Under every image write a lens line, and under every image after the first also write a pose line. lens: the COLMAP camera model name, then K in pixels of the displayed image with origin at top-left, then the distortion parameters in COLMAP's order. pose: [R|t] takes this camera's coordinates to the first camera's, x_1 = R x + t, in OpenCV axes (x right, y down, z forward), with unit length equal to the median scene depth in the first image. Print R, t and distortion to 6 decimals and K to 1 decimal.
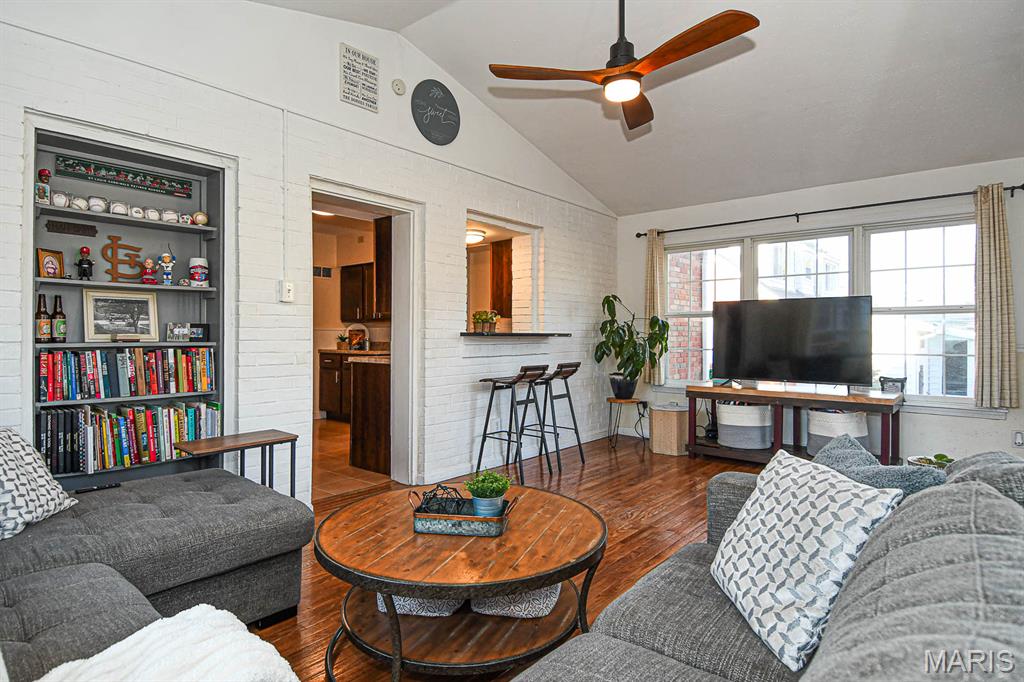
lens RADIAL K [[547.6, 0, 502.4], [0, 547.6, 333.7], [0, 0, 1]] dist [0.034013, -0.037397]
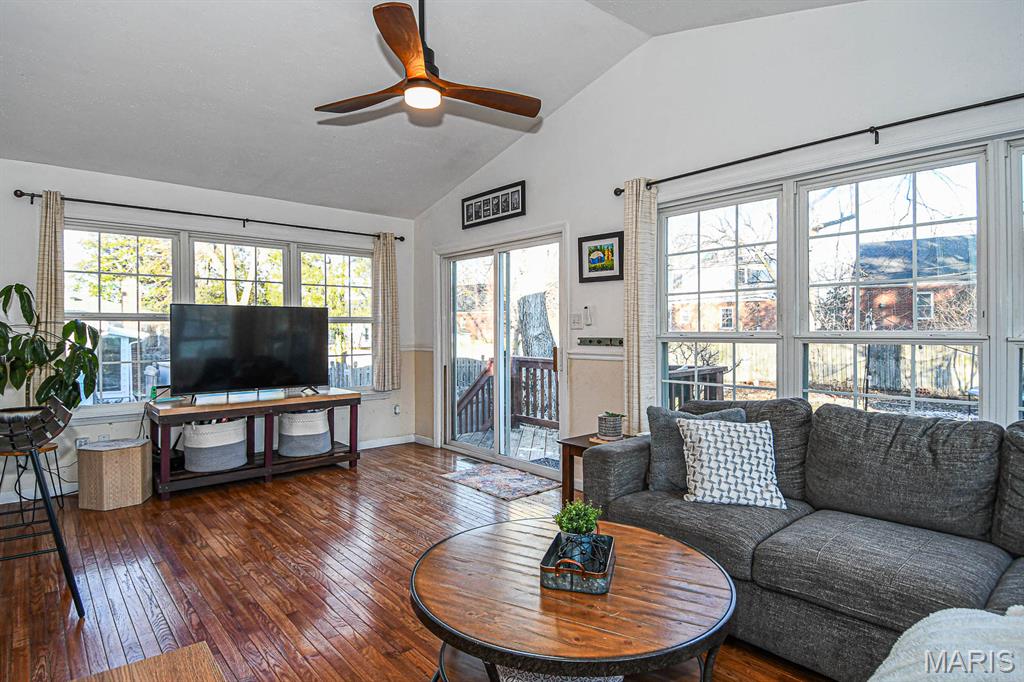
lens RADIAL K [[547.6, 0, 520.0], [0, 547.6, 331.9], [0, 0, 1]] dist [0.034013, -0.037397]
pose [[0.126074, -0.005375, 0.992006, -0.397189], [0.008751, 0.999952, 0.004306, -0.016082], [-0.991982, 0.008138, 0.126115, 0.409694]]
